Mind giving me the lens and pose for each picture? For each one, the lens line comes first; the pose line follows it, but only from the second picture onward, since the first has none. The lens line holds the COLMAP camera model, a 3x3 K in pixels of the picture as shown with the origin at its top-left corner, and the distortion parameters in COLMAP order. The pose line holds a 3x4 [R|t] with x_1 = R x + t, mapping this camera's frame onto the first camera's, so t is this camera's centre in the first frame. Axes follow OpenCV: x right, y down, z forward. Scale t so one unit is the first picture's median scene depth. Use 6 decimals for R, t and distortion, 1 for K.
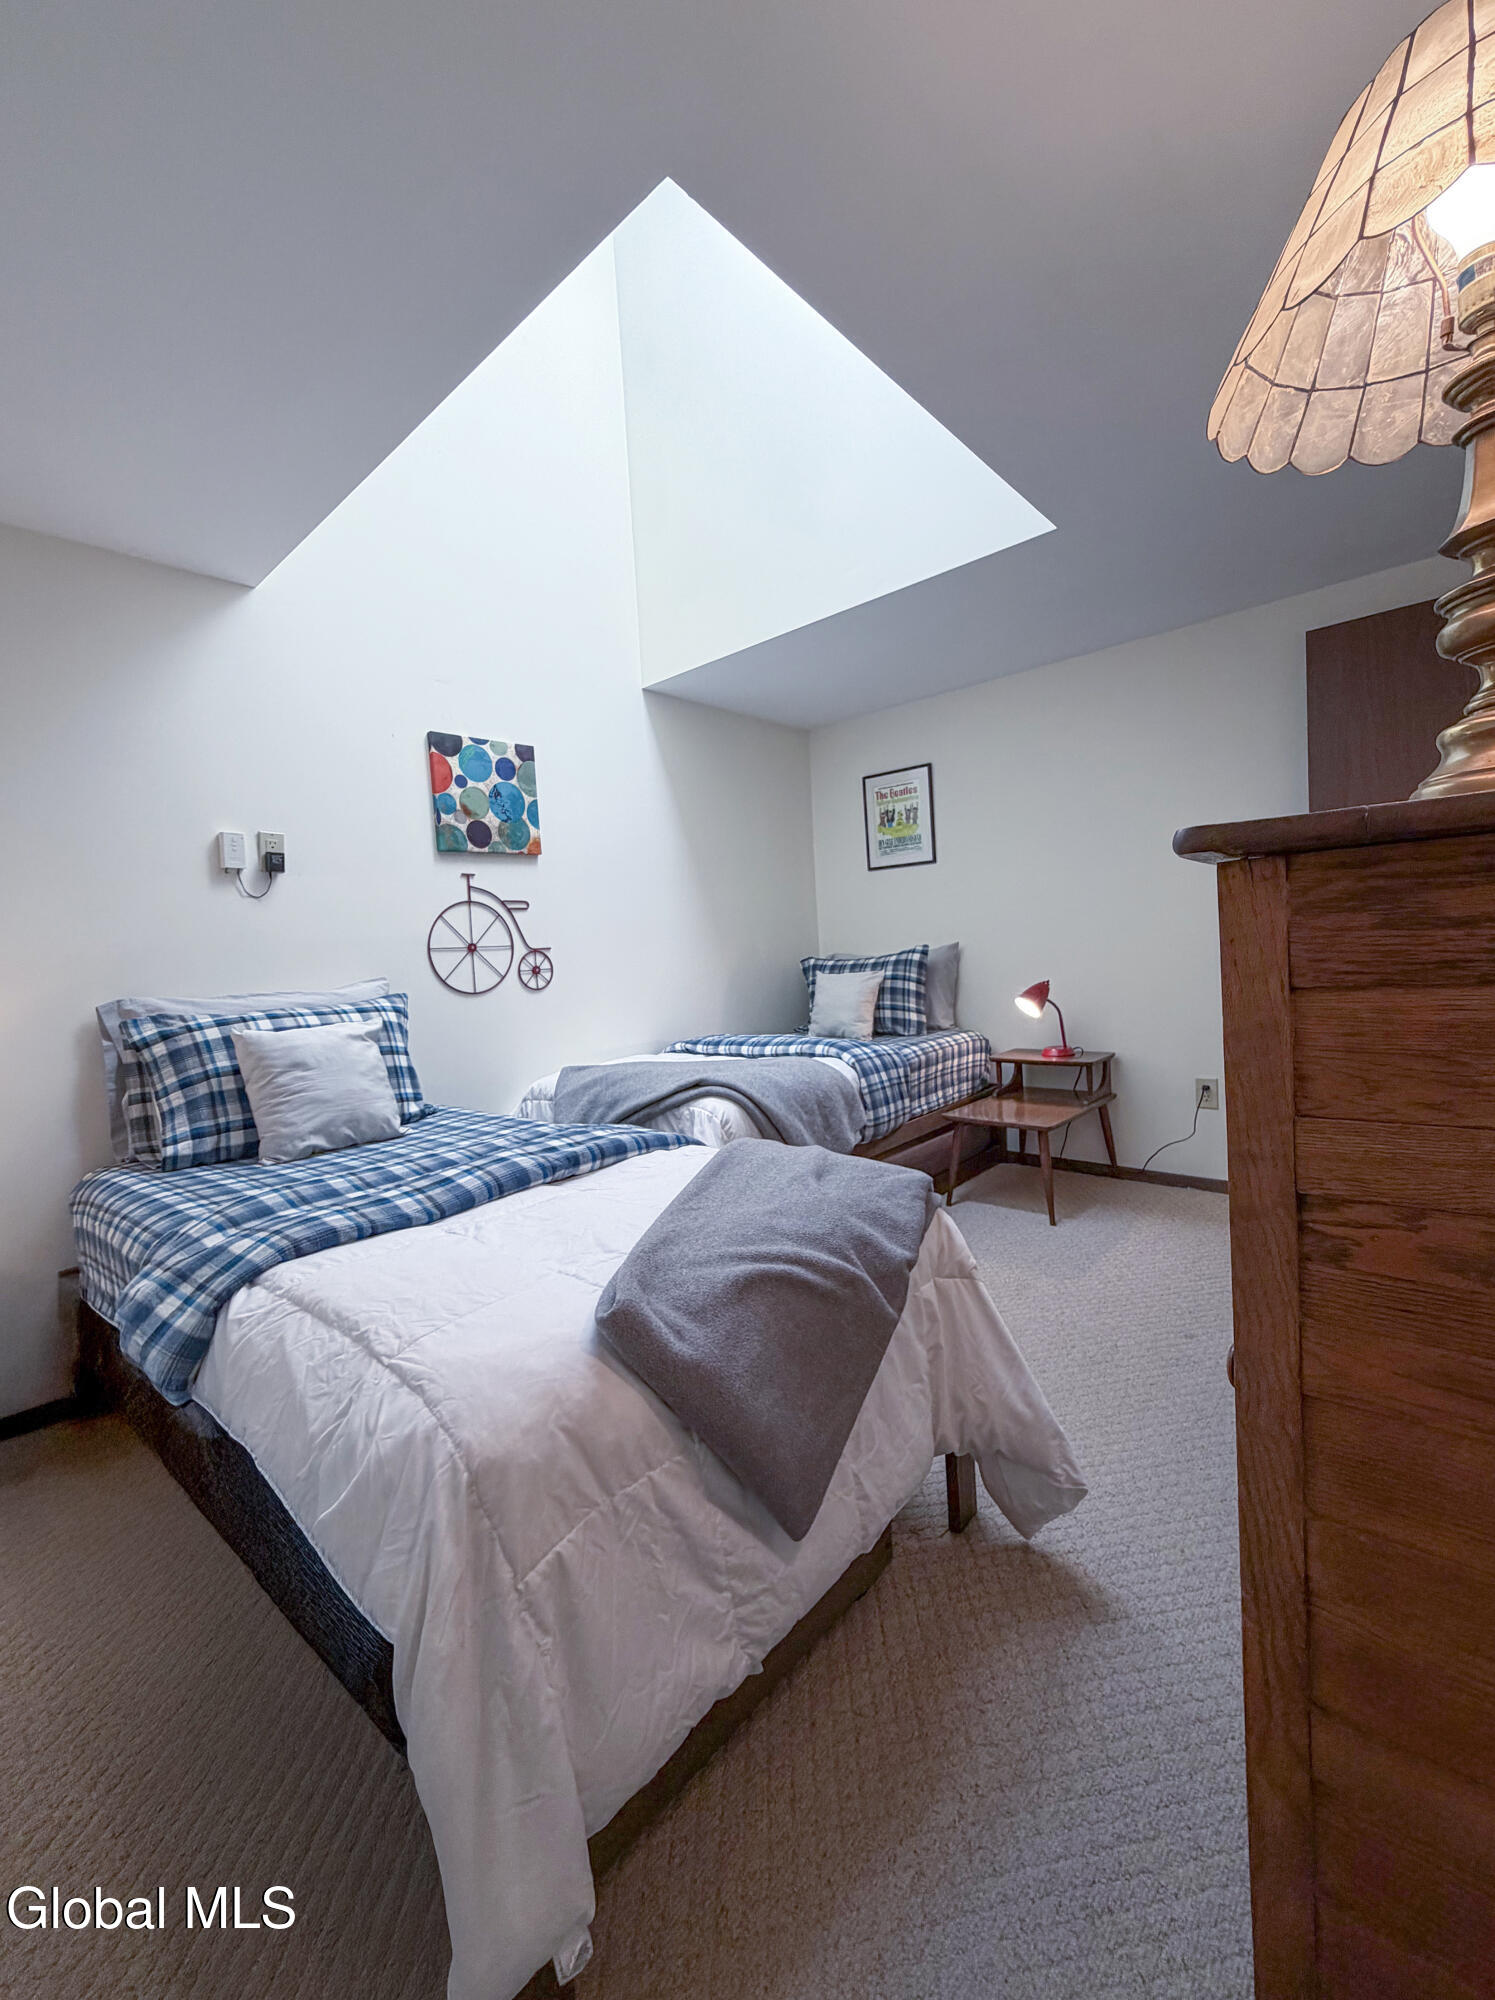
lens RADIAL K [[806.2, 0, 743.2], [0, 806.2, 996.6], [0, 0, 1]] dist [-0.002799, 0.001182]
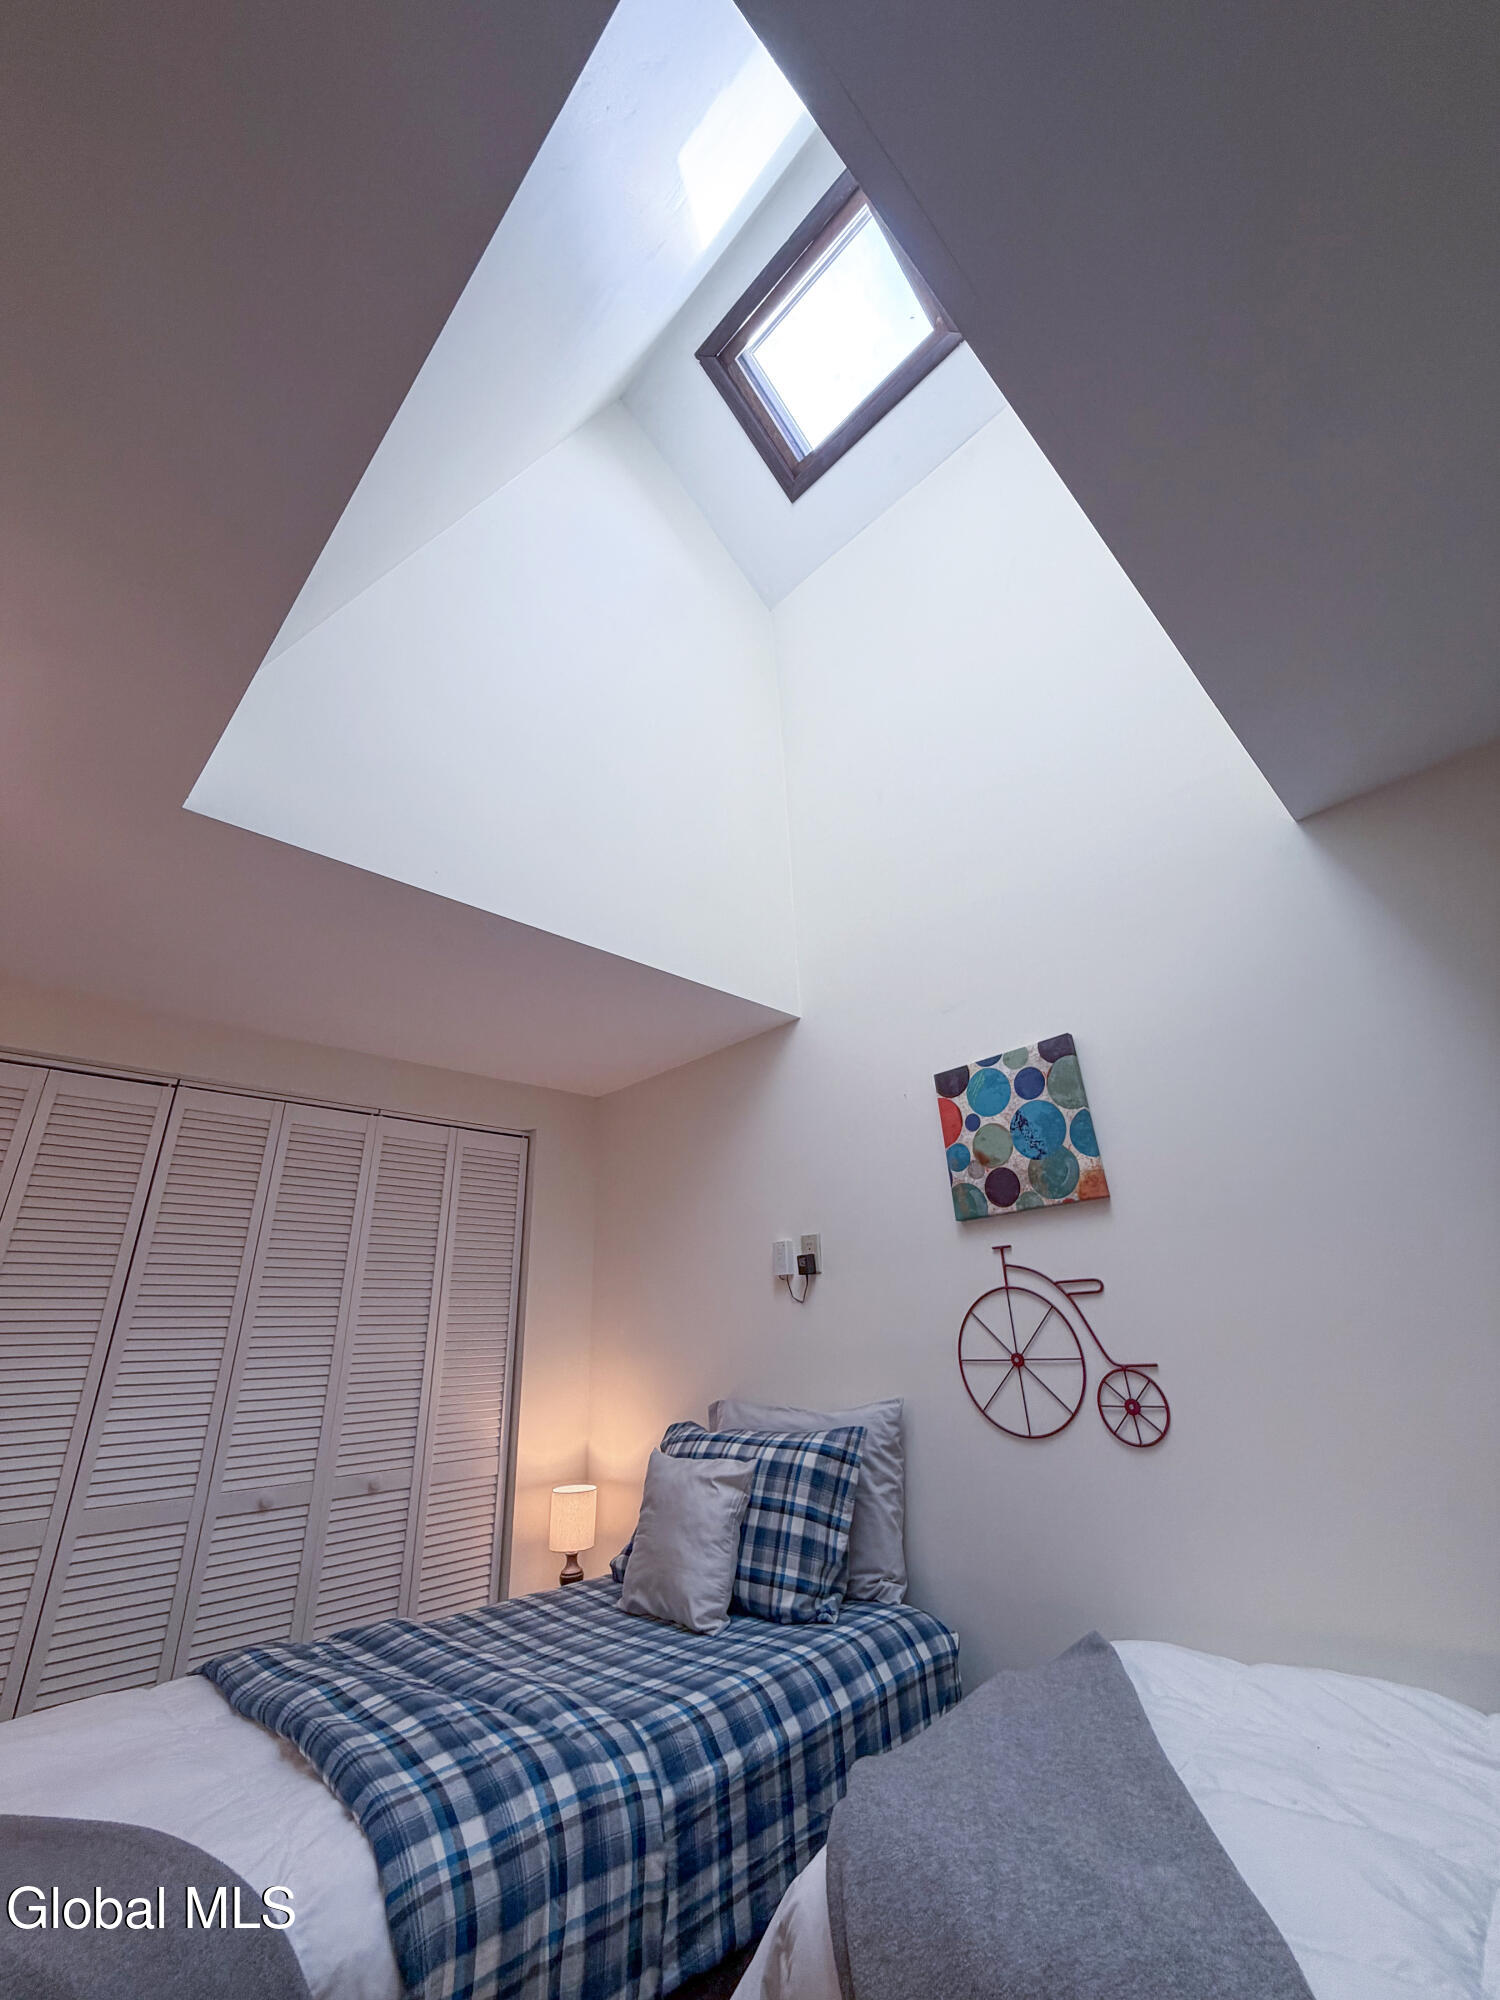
lens RADIAL K [[806.2, 0, 733.6], [0, 806.2, 986.4], [0, 0, 1]] dist [-0.002799, 0.001182]
pose [[-0.064500, -0.351616, -0.933920, 0.405362], [-0.017750, 0.936125, -0.351220, -0.108640], [0.997760, -0.006076, -0.066621, 0.781611]]
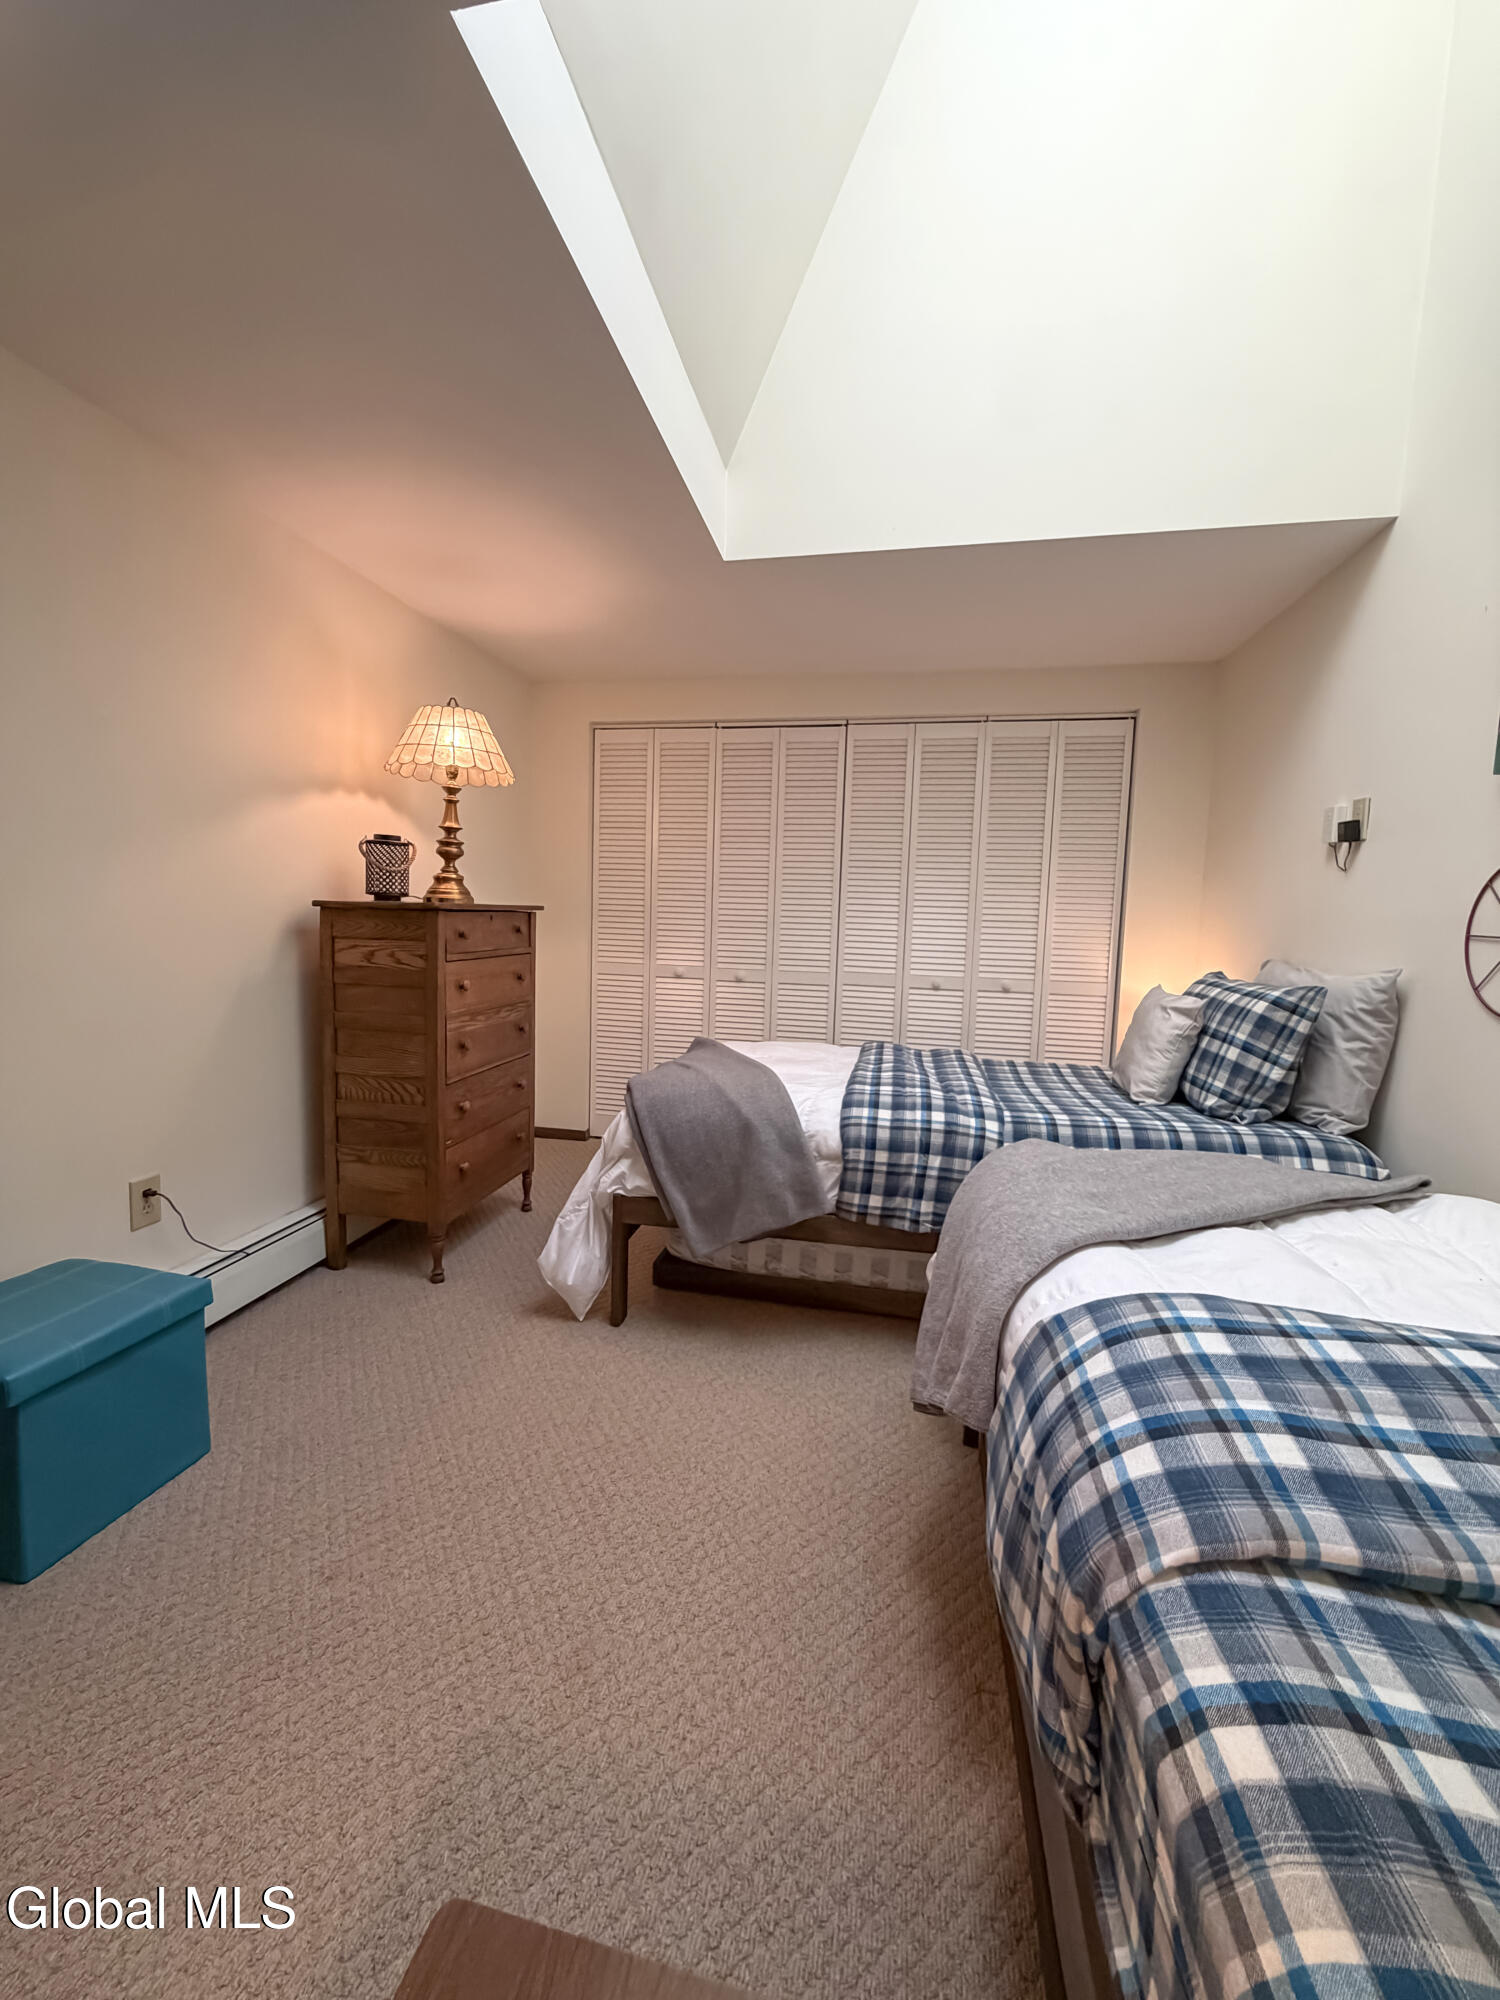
lens RADIAL K [[806.2, 0, 734.4], [0, 806.2, 993.7], [0, 0, 1]] dist [-0.002799, 0.001182]
pose [[-0.869556, 0.080110, -0.487293, 0.403675], [-0.012178, 0.982976, 0.183329, -0.115593], [0.493684, 0.165349, -0.853777, 1.173854]]
